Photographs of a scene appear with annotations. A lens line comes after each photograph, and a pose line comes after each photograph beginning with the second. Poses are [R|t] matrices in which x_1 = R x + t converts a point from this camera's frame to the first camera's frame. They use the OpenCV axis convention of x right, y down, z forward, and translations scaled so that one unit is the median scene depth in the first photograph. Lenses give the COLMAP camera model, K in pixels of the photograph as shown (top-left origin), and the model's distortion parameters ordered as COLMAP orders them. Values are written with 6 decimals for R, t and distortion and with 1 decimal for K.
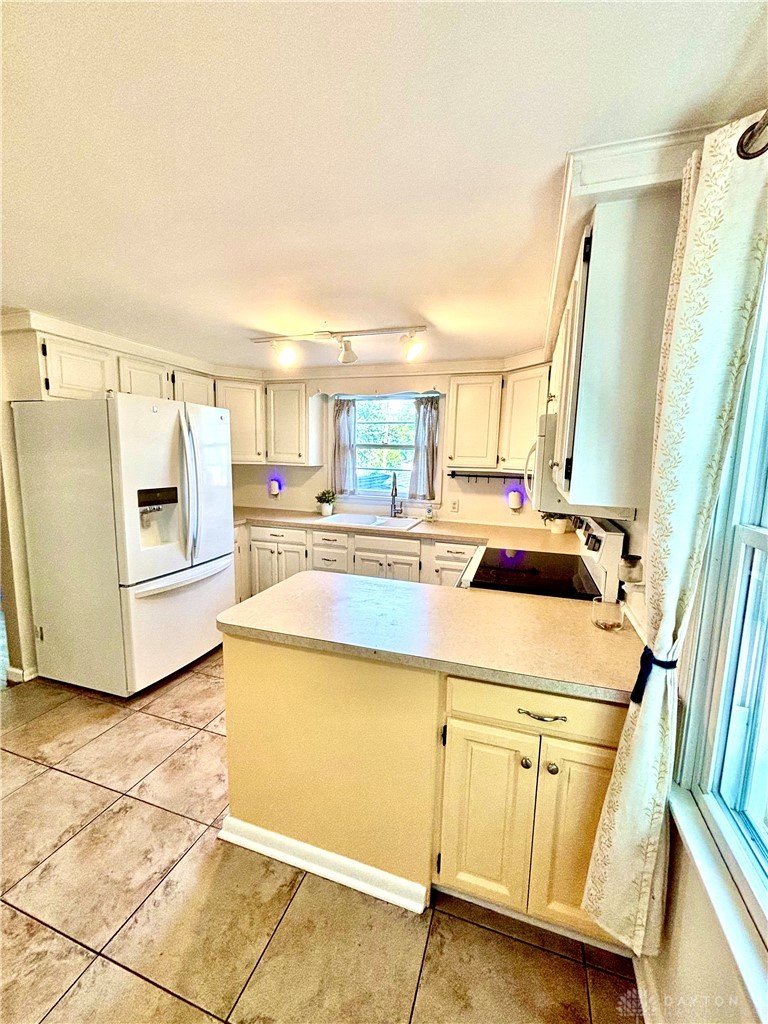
lens RADIAL K [[417.4, 0, 385.3], [0, 417.4, 510.4], [0, 0, 1]] dist [0.000133, -0.000438]
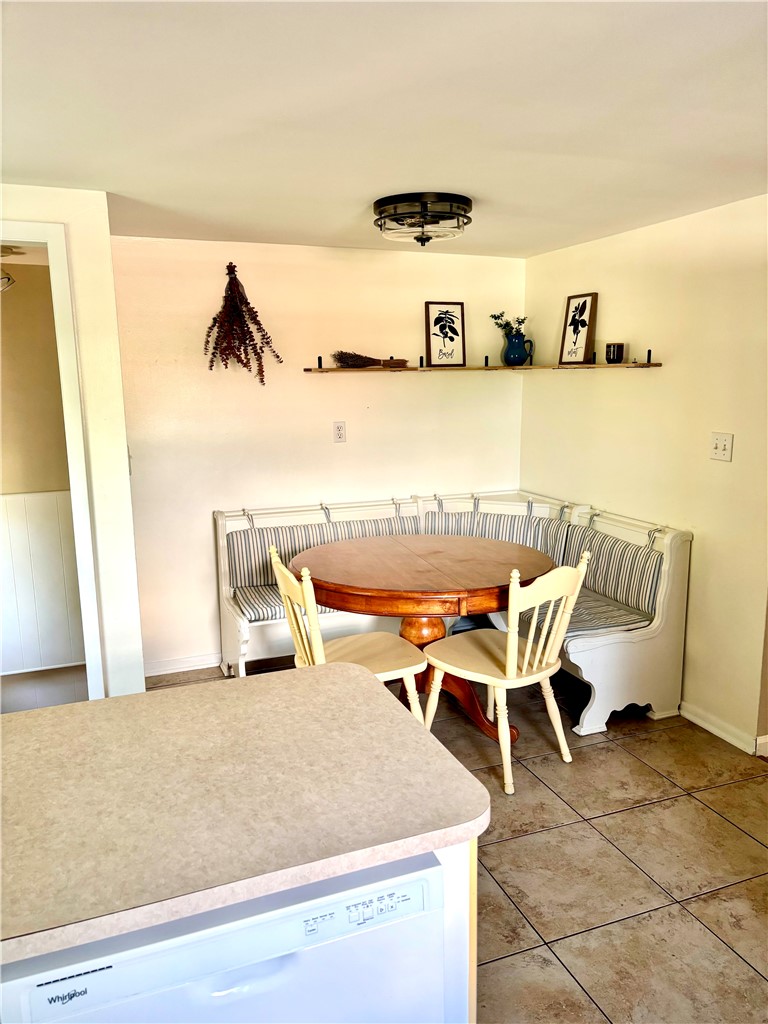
lens RADIAL K [[782.1, 0, 377.8], [0, 782.1, 515.8], [0, 0, 1]] dist [0.048826, -0.006636]
pose [[-0.770043, 0.106718, -0.629003, 0.253337], [-0.089975, 0.957892, 0.272668, -0.244398], [0.631616, 0.266560, -0.728016, 1.477946]]
